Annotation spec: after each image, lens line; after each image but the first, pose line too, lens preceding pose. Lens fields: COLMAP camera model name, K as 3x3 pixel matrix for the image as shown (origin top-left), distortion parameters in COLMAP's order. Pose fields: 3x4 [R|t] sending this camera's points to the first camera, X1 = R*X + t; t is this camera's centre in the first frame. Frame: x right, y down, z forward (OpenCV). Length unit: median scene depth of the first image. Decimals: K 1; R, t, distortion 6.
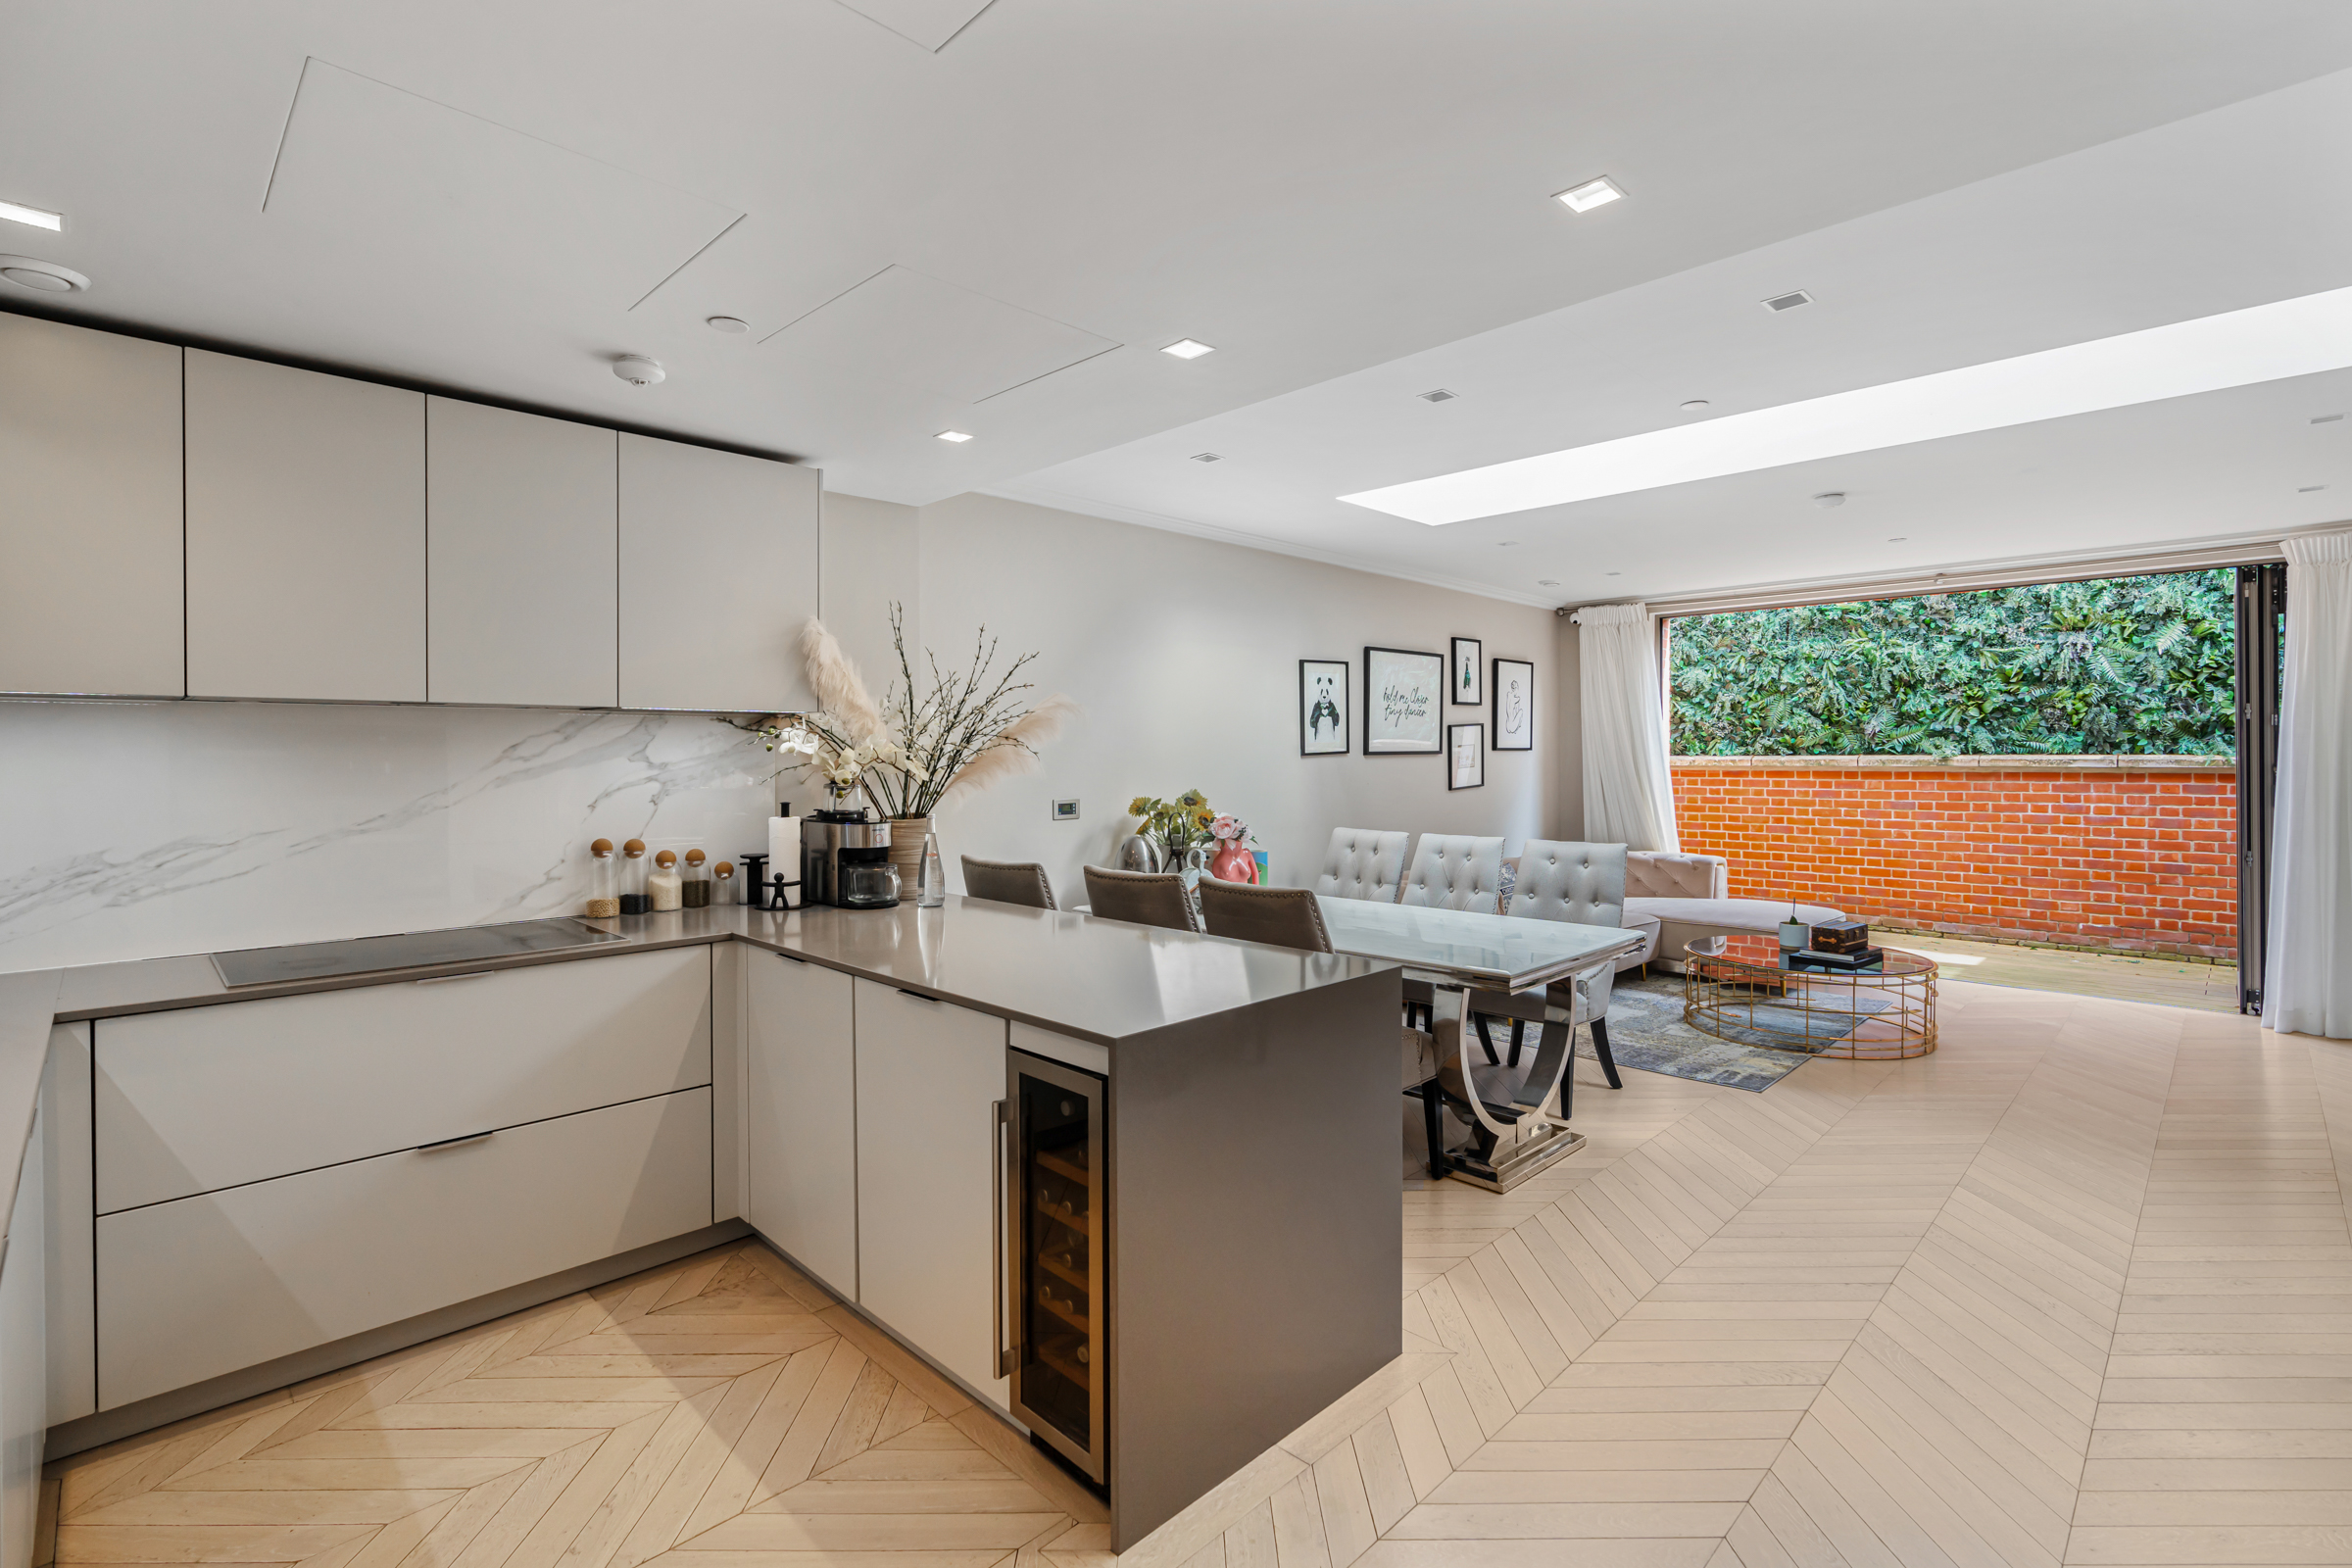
lens RADIAL K [[1070.5, 0, 1171.9], [0, 1070.5, 764.4], [0, 0, 1]] dist [-0.003908, 0.001253]
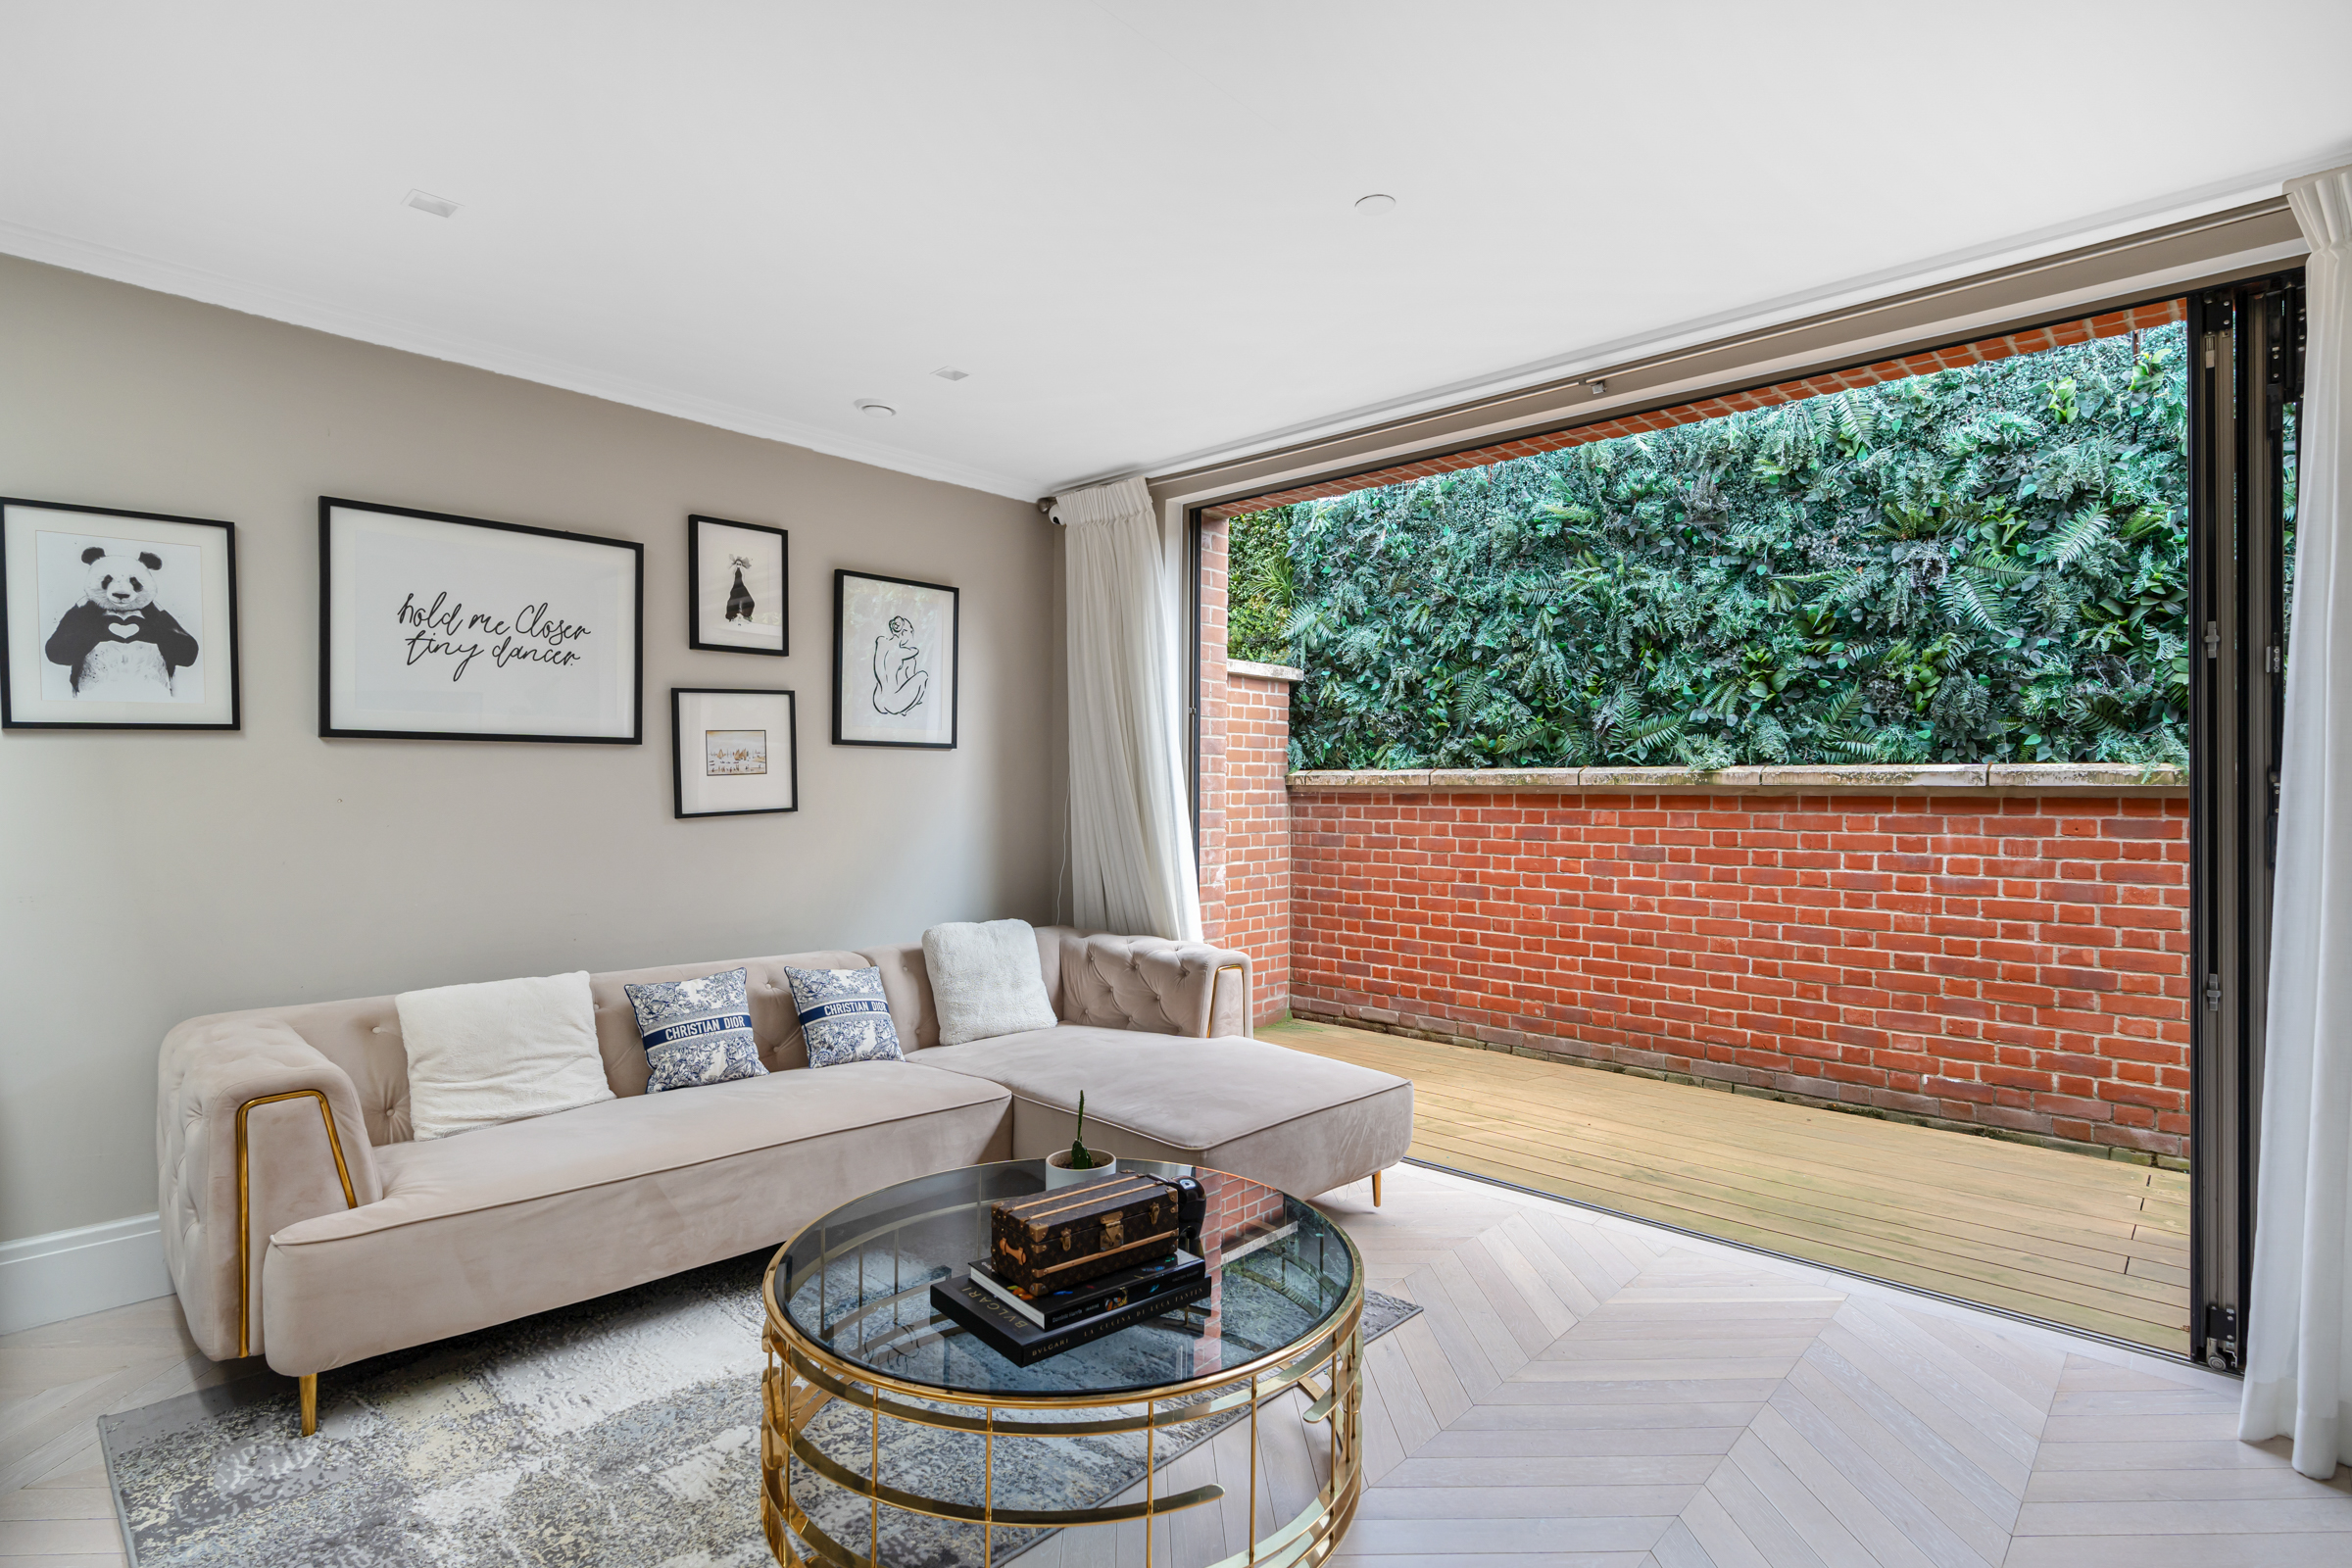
lens RADIAL K [[1143.1, 0, 1171.1], [0, 1143.1, 794.1], [0, 0, 1]] dist [-0.008929, 0.004475]
pose [[0.999375, 0.008909, 0.034199, 0.453013], [-0.008765, 0.999952, -0.004371, 0.012322], [-0.034236, 0.004069, 0.999405, 0.439703]]
